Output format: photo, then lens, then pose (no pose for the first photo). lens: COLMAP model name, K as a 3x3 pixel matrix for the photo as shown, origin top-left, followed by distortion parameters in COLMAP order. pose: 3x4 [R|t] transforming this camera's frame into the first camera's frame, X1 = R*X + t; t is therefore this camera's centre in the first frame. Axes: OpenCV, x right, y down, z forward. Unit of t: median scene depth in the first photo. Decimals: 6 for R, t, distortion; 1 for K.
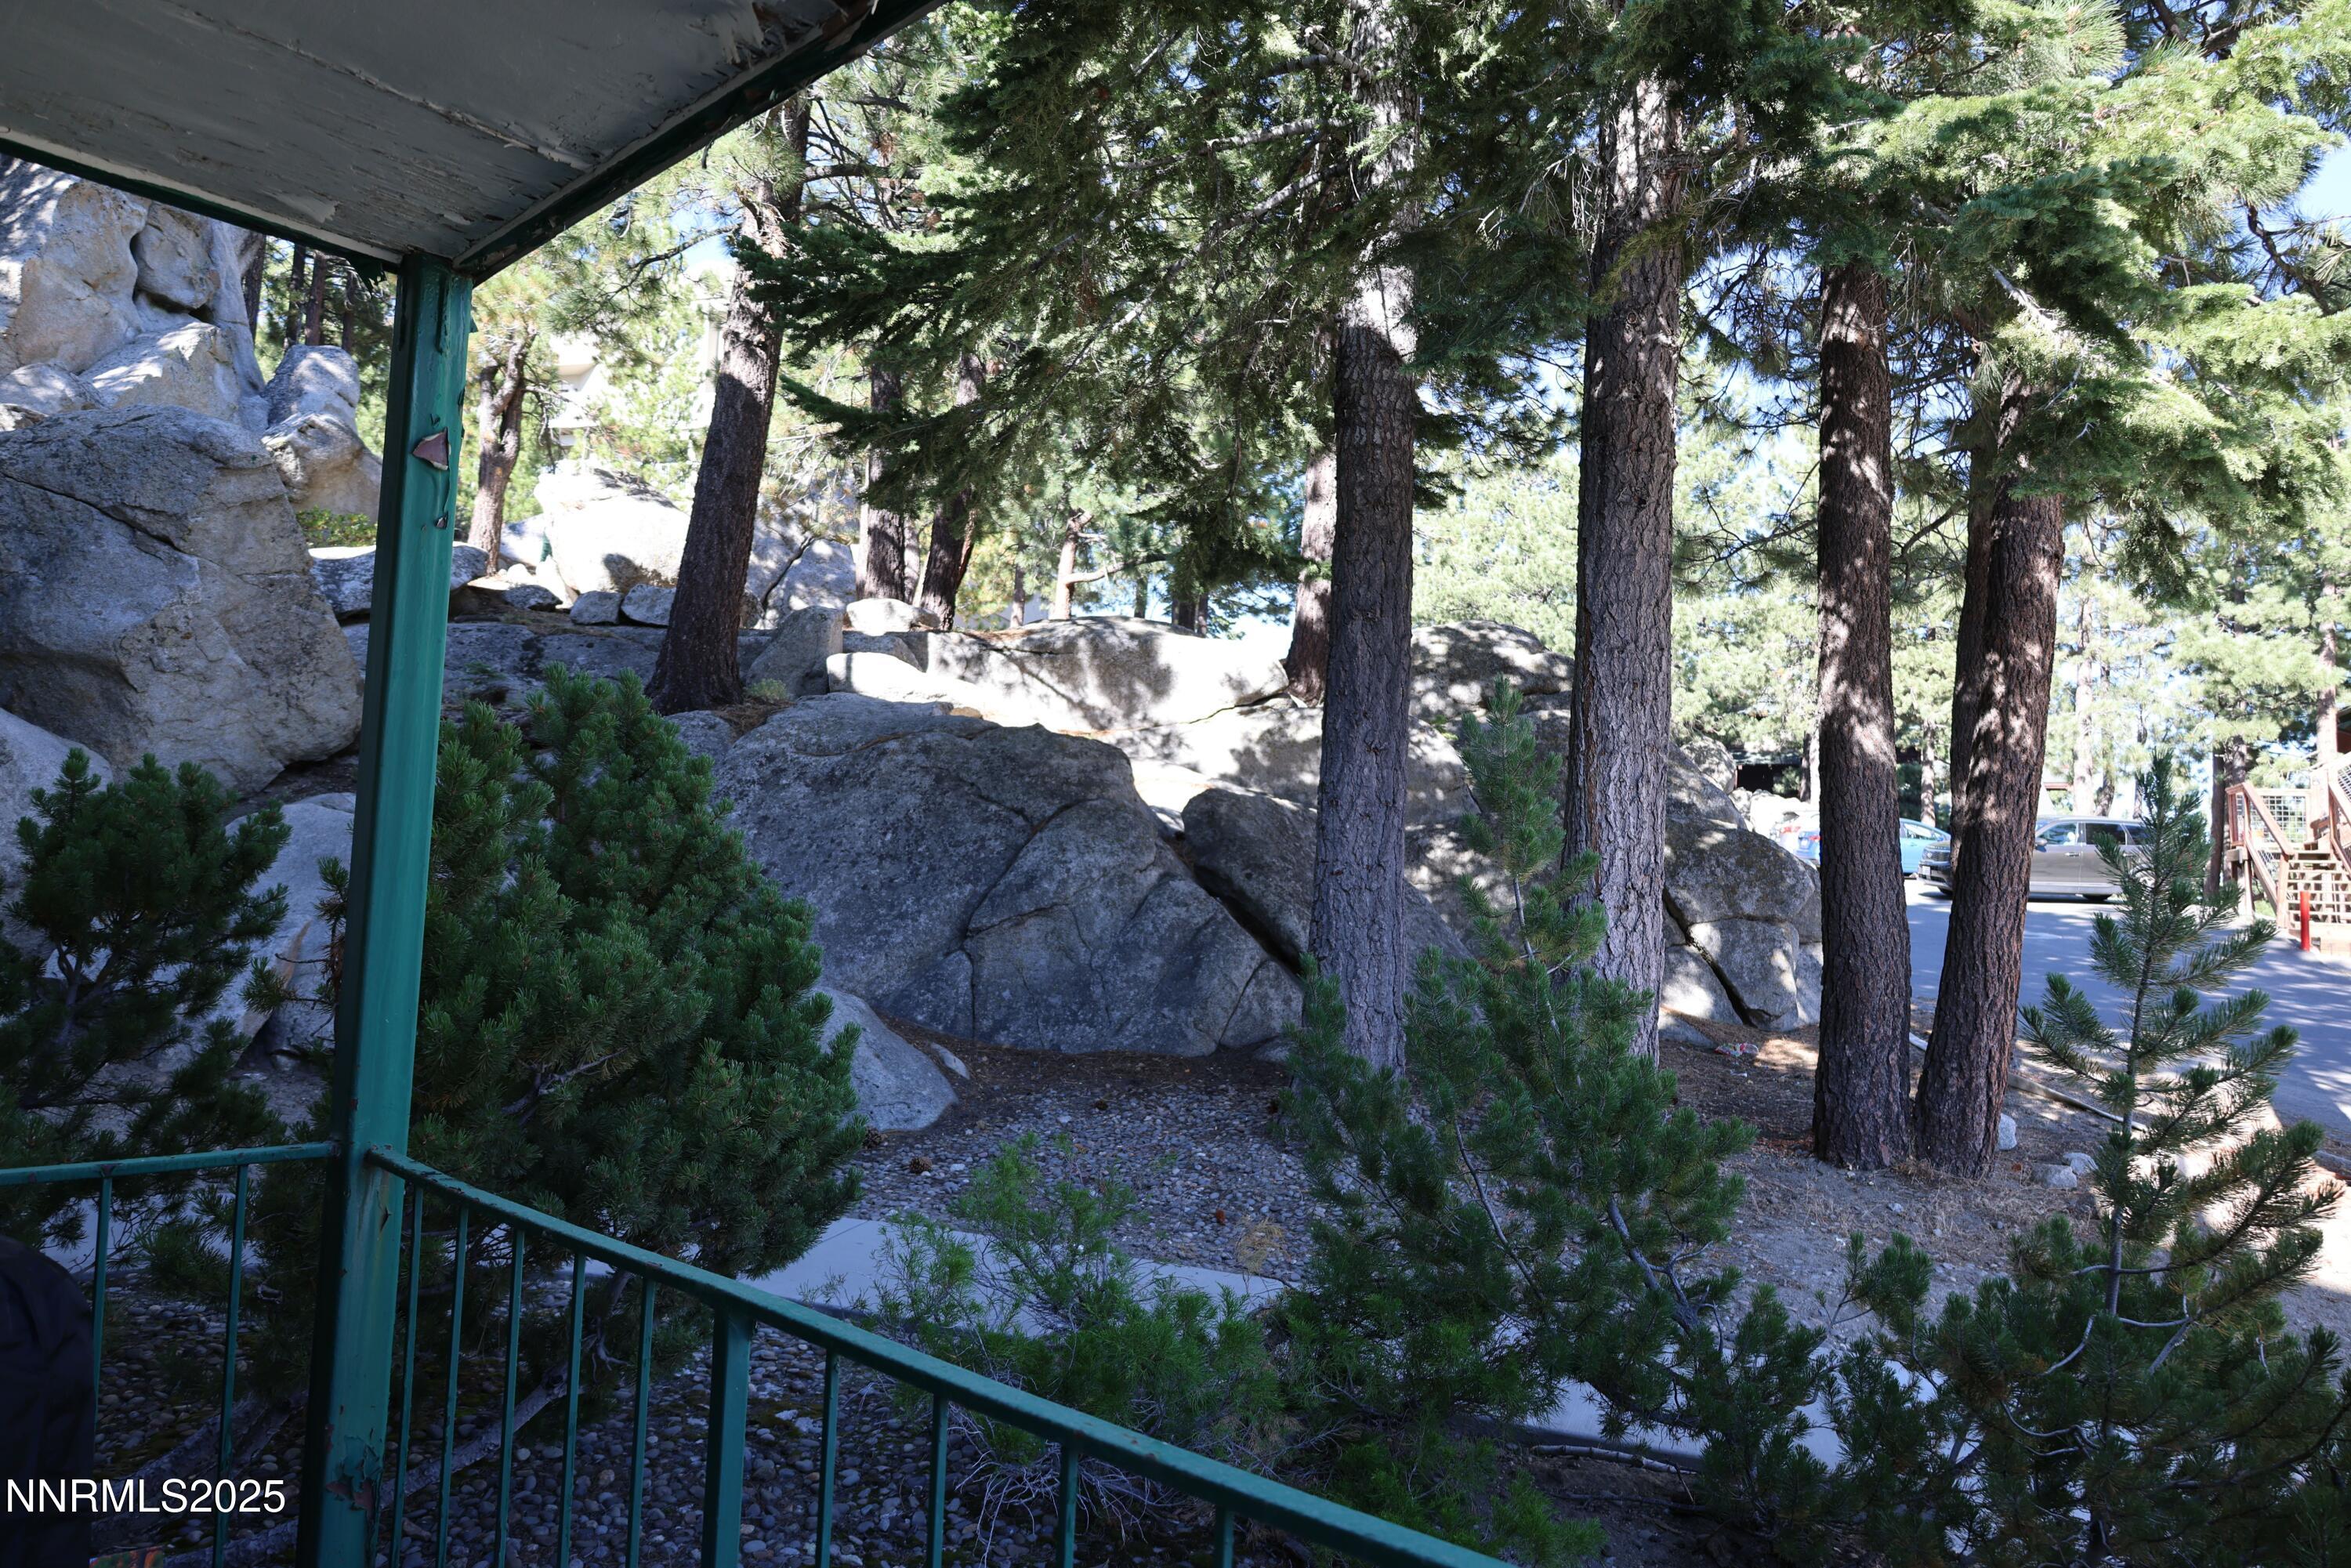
lens RADIAL K [[1595.3, 0, 1175.5], [0, 1595.3, 784.0], [0, 0, 1]] dist [-0.019905, -0.001336]
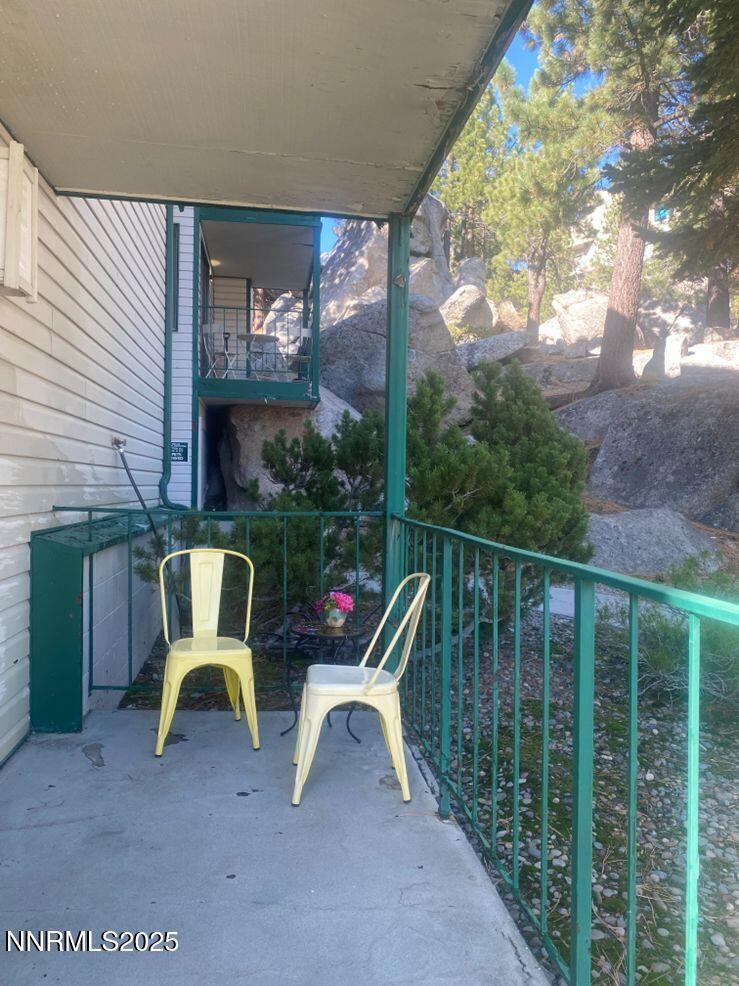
lens RADIAL K [[764.4, 0, 369.5], [0, 764.4, 493.0], [0, 0, 1]] dist [-0.004267, 0.000925]
pose [[0.786454, -0.022239, -0.617249, 0.095302], [0.063739, 0.996938, 0.045294, 0.031149], [0.614351, -0.074964, 0.785463, -0.048740]]
